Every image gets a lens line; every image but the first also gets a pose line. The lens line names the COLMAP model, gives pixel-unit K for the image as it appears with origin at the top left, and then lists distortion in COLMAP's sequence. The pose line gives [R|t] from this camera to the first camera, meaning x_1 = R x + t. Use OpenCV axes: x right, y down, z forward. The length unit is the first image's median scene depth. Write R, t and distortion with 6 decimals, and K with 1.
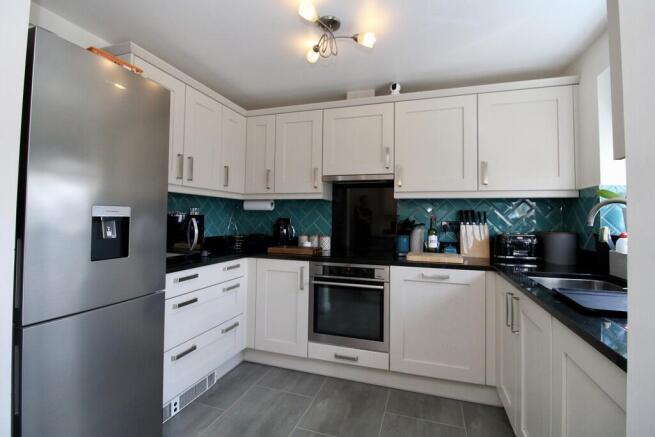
lens RADIAL K [[302.5, 0, 331.6], [0, 302.5, 208.7], [0, 0, 1]] dist [0.002702, -0.014114]
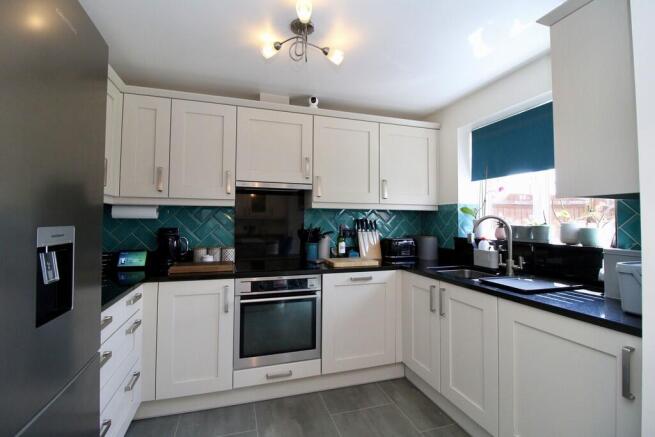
lens RADIAL K [[302.9, 0, 330.1], [0, 302.9, 210.1], [0, 0, 1]] dist [-0.001143, -0.015174]
pose [[0.816142, 0.013137, 0.577702, -0.356522], [-0.013971, 0.999898, -0.003001, -0.025836], [-0.577683, -0.005622, 0.816242, 0.125695]]
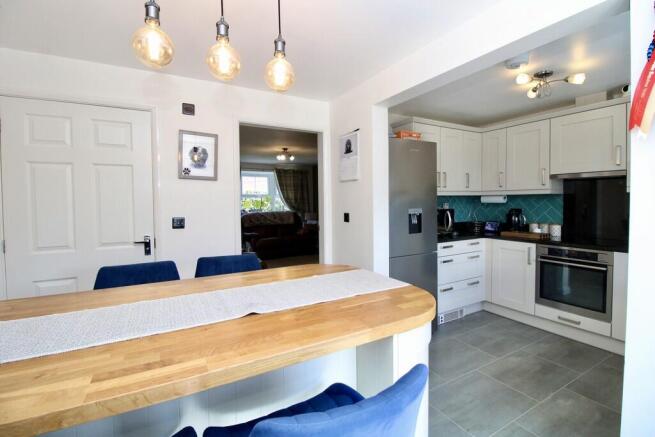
lens RADIAL K [[302.9, 0, 330.1], [0, 302.9, 210.1], [0, 0, 1]] dist [-0.001143, -0.015174]
pose [[0.737077, -0.000954, -0.675809, 0.151595], [0.042878, 0.998050, 0.045357, -0.067121], [0.674448, -0.062409, 0.735680, -0.544941]]
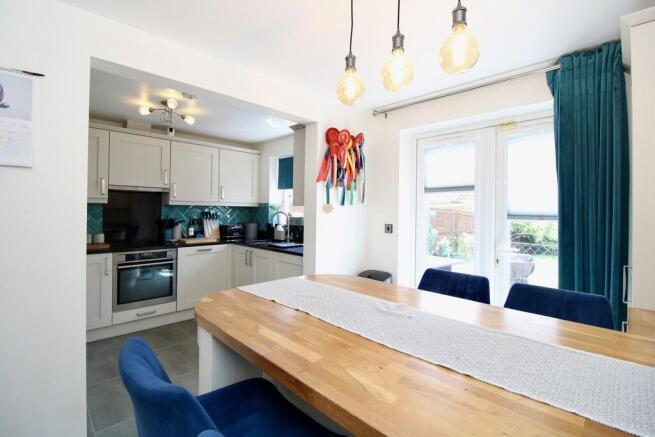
lens RADIAL K [[302.5, 0, 331.6], [0, 302.5, 208.7], [0, 0, 1]] dist [0.002702, -0.014114]
pose [[0.457933, -0.001126, 0.888986, -0.800387], [-0.036717, 0.999122, 0.020179, -0.078029], [-0.888228, -0.041881, 0.457490, -0.431140]]
